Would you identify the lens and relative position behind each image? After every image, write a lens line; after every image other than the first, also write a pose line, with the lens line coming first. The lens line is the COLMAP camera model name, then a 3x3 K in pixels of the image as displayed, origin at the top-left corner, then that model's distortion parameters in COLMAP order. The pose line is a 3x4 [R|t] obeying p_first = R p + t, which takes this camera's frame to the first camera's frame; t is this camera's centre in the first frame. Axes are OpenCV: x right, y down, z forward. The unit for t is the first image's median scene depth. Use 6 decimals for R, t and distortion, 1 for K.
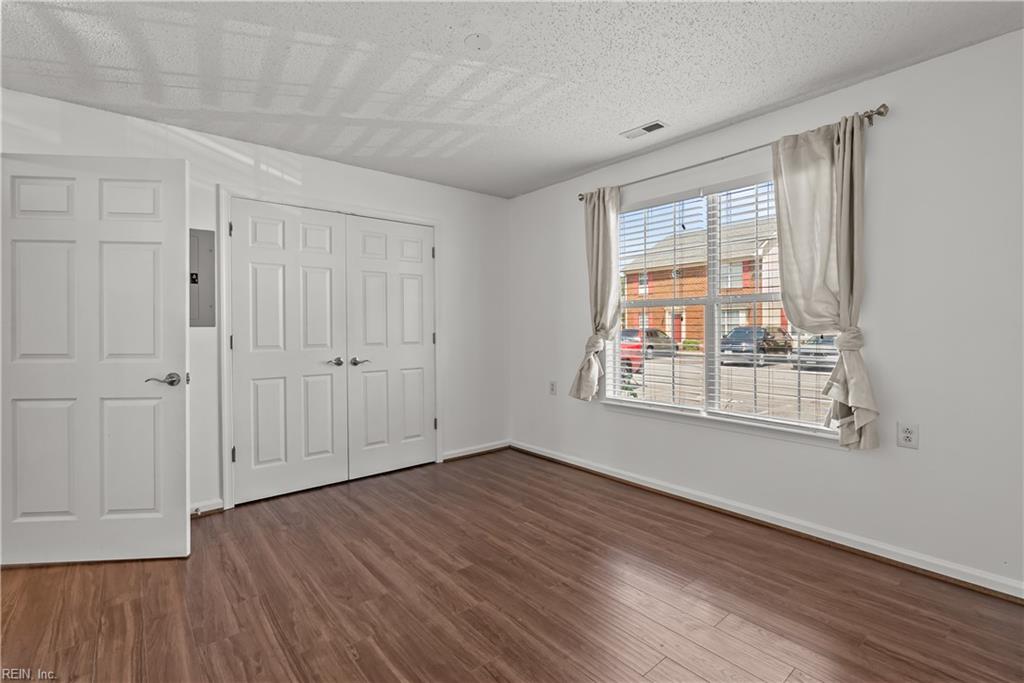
lens RADIAL K [[463.4, 0, 507.4], [0, 463.4, 330.0], [0, 0, 1]] dist [-0.004694, 0.000299]
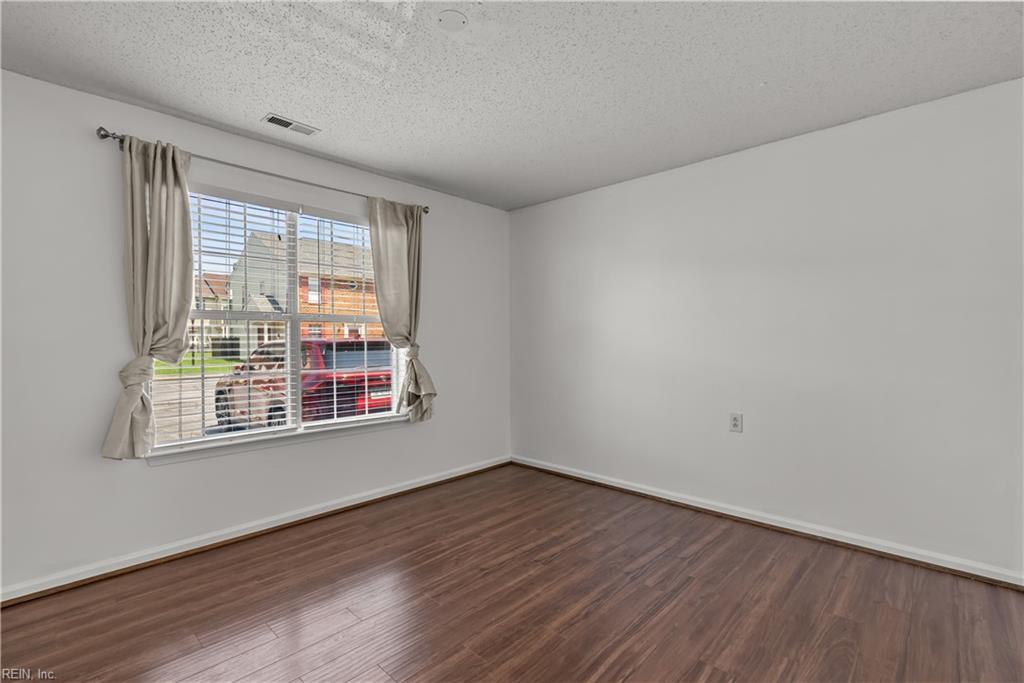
lens RADIAL K [[474.2, 0, 512.0], [0, 474.2, 341.5], [0, 0, 1]] dist [-0.002653, 0.000067]
pose [[-0.121942, 0.001157, 0.992537, -0.674013], [0.011482, 0.999934, 0.000245, -0.006011], [-0.992471, 0.011426, -0.121947, 0.691660]]
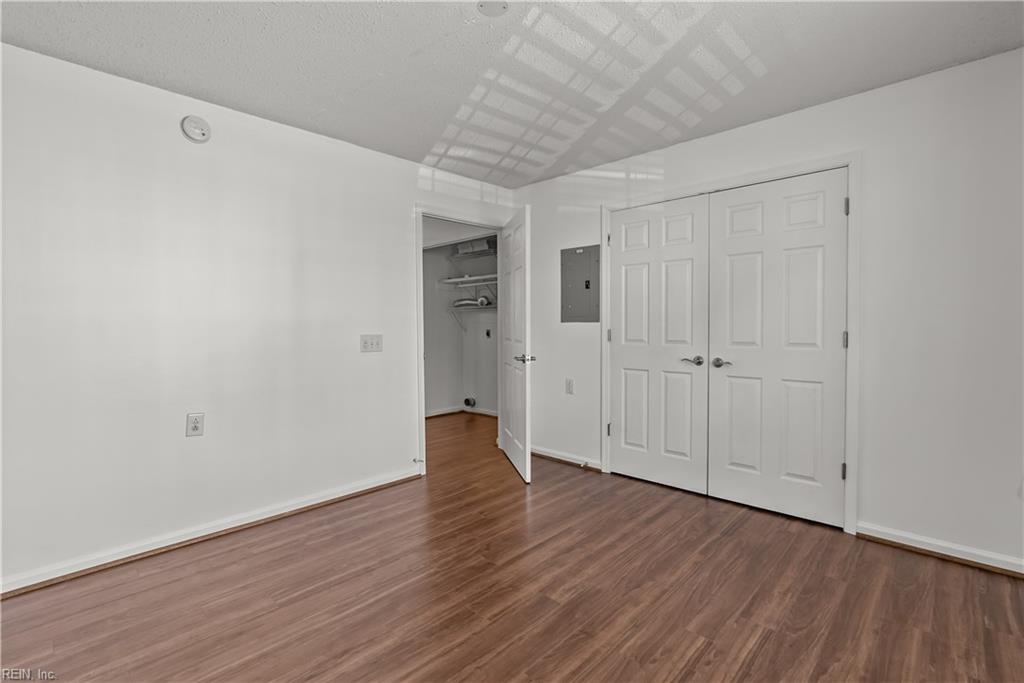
lens RADIAL K [[462.9, 0, 513.6], [0, 462.9, 337.1], [0, 0, 1]] dist [-0.006871, 0.001413]
pose [[0.122258, 0.034002, -0.991916, 0.583742], [-0.001187, 0.999417, 0.034113, -0.009732], [0.992498, -0.002993, 0.122227, 0.640287]]
